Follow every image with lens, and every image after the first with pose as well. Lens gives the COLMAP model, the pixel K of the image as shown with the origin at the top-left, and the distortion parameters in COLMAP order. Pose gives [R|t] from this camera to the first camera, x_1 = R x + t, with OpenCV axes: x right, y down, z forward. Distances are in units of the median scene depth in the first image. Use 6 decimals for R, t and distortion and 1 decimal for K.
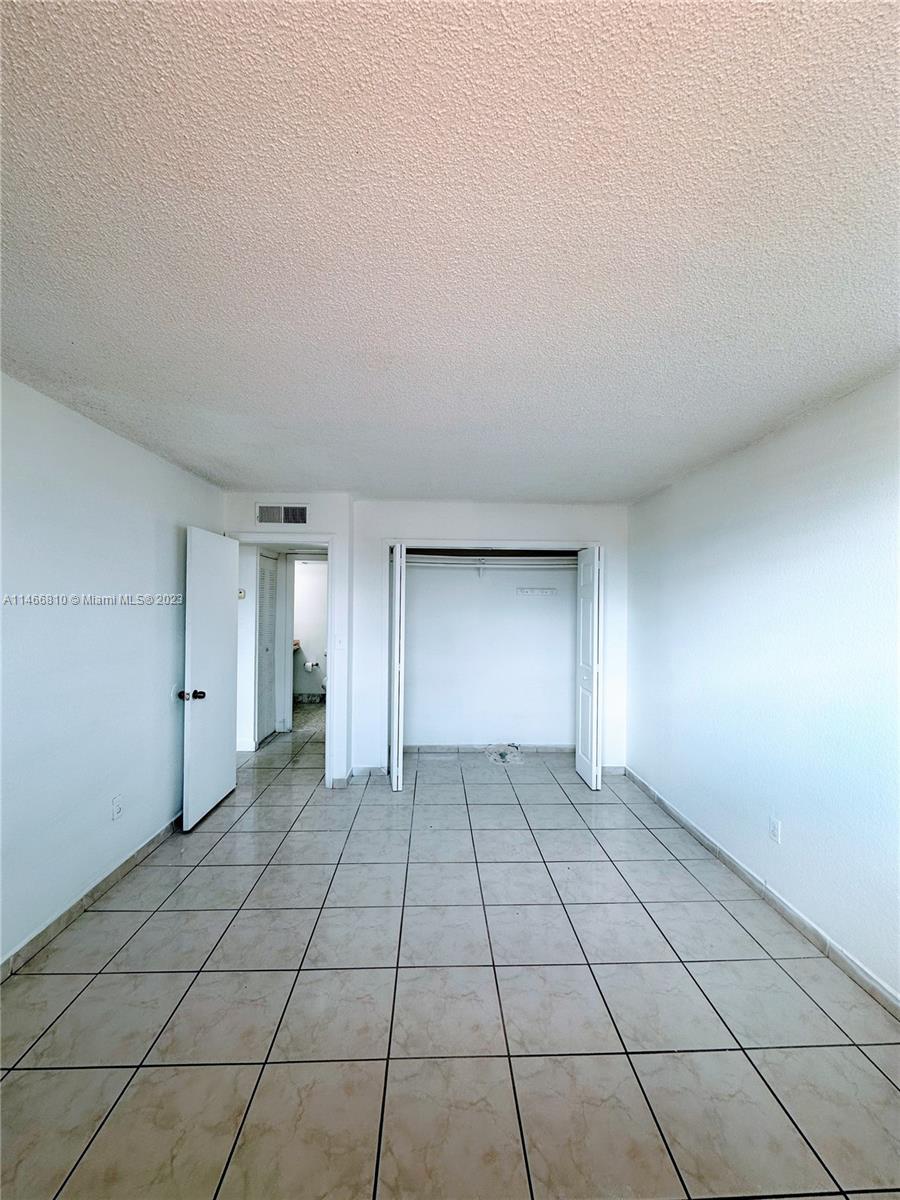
lens RADIAL K [[476.2, 0, 456.3], [0, 476.2, 596.9], [0, 0, 1]] dist [-0.007263, 0.000809]
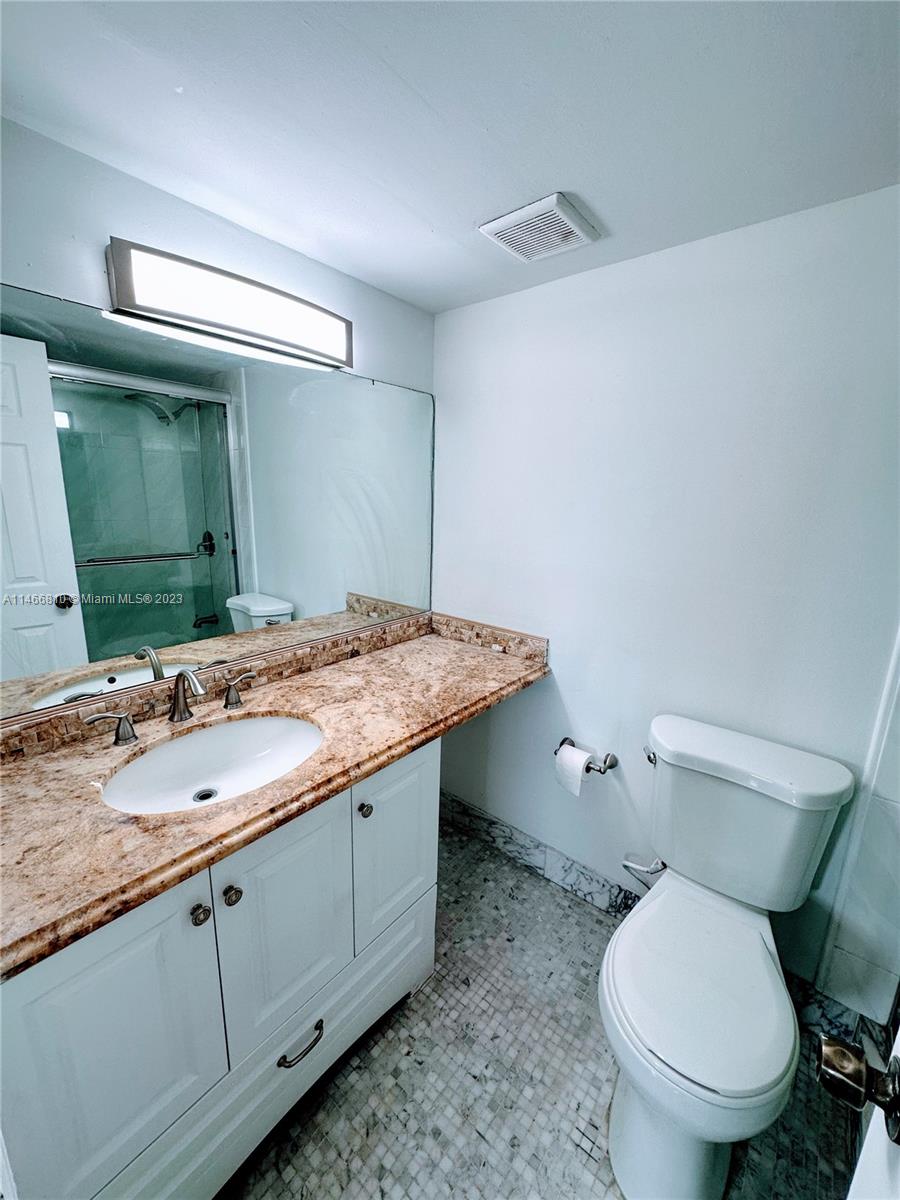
lens RADIAL K [[476.2, 0, 450.6], [0, 476.2, 602.1], [0, 0, 1]] dist [-0.007263, 0.000809]
pose [[0.738641, 0.153978, -0.656278, -0.180564], [-0.010803, 0.976141, 0.216868, 0.013898], [0.674013, -0.153098, 0.722681, 0.678608]]
